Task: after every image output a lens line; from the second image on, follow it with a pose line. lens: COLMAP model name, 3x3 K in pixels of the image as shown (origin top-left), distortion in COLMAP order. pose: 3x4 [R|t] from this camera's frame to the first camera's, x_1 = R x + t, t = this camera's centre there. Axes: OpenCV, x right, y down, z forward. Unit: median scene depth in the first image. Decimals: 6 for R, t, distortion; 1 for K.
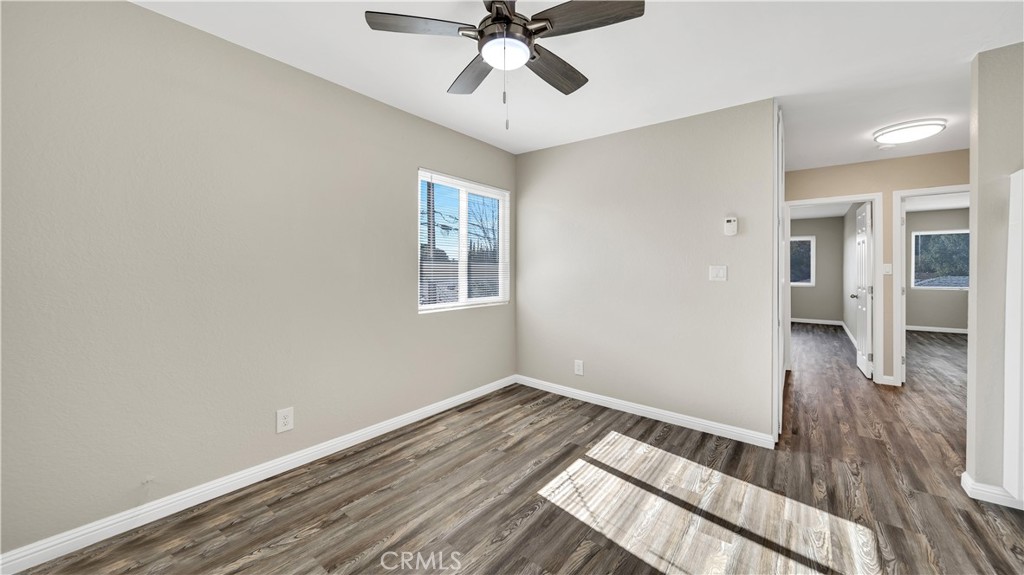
lens RADIAL K [[366.3, 0, 517.1], [0, 366.3, 279.2], [0, 0, 1]] dist [-0.005679, -0.000277]
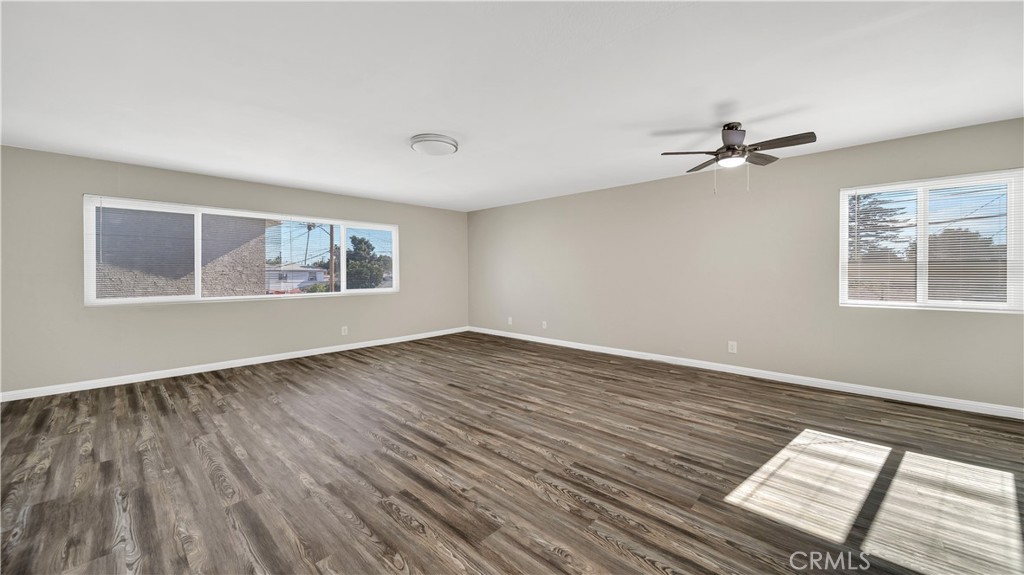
lens RADIAL K [[366.3, 0, 515.5], [0, 366.3, 278.7], [0, 0, 1]] dist [-0.005679, -0.000277]
pose [[-0.075779, 0.021622, -0.996890, 1.404219], [-0.012442, 0.999667, 0.022628, -0.015884], [0.997047, 0.014118, -0.075484, -0.025228]]
